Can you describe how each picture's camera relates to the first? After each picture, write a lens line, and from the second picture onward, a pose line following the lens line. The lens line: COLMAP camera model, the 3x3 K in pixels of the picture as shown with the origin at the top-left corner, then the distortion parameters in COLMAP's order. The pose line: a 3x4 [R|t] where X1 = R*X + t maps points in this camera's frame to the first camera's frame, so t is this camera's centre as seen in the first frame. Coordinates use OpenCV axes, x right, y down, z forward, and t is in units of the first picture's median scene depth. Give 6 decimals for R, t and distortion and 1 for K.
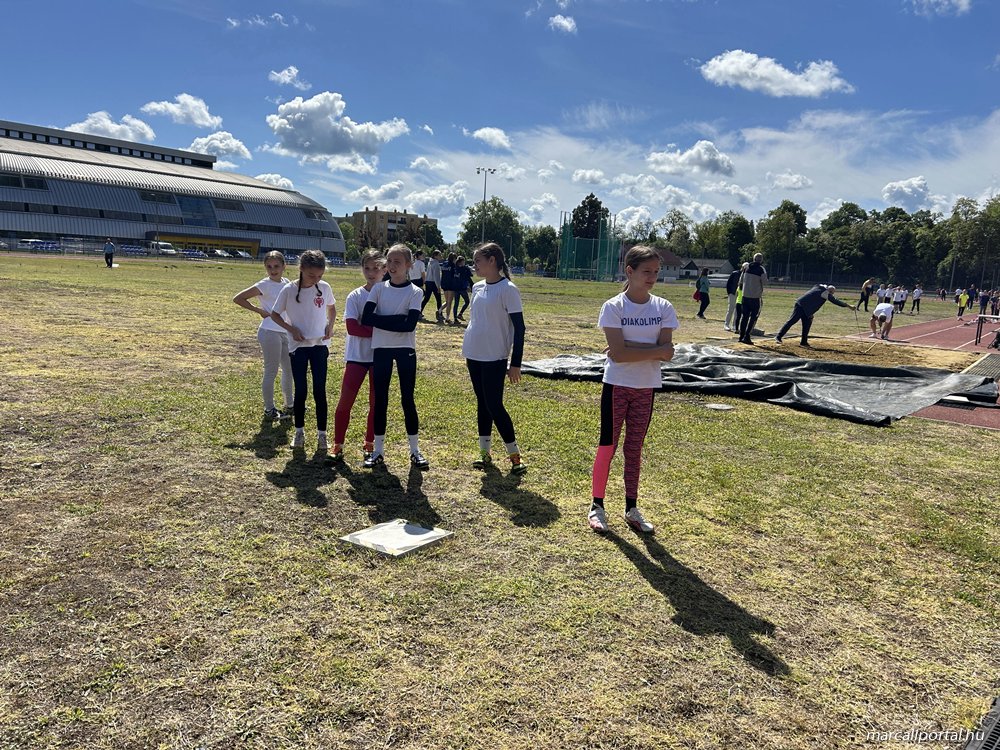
lens RADIAL K [[749.3, 0, 496.7], [0, 749.3, 377.1], [0, 0, 1]] dist [0.048523, -0.058648]
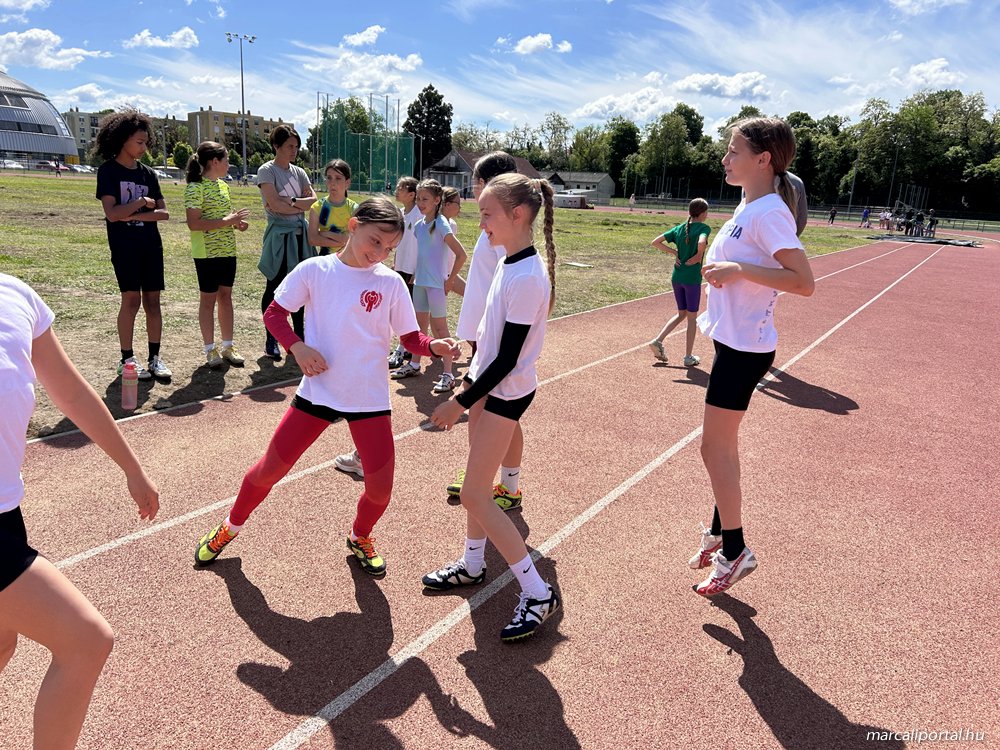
lens RADIAL K [[749.3, 0, 505.5], [0, 749.3, 373.3], [0, 0, 1]] dist [0.048523, -0.058648]
pose [[0.996040, -0.015622, 0.087519, 0.128788], [0.007002, 0.995167, 0.097943, -0.018080], [-0.088626, -0.096942, 0.991336, 0.170739]]
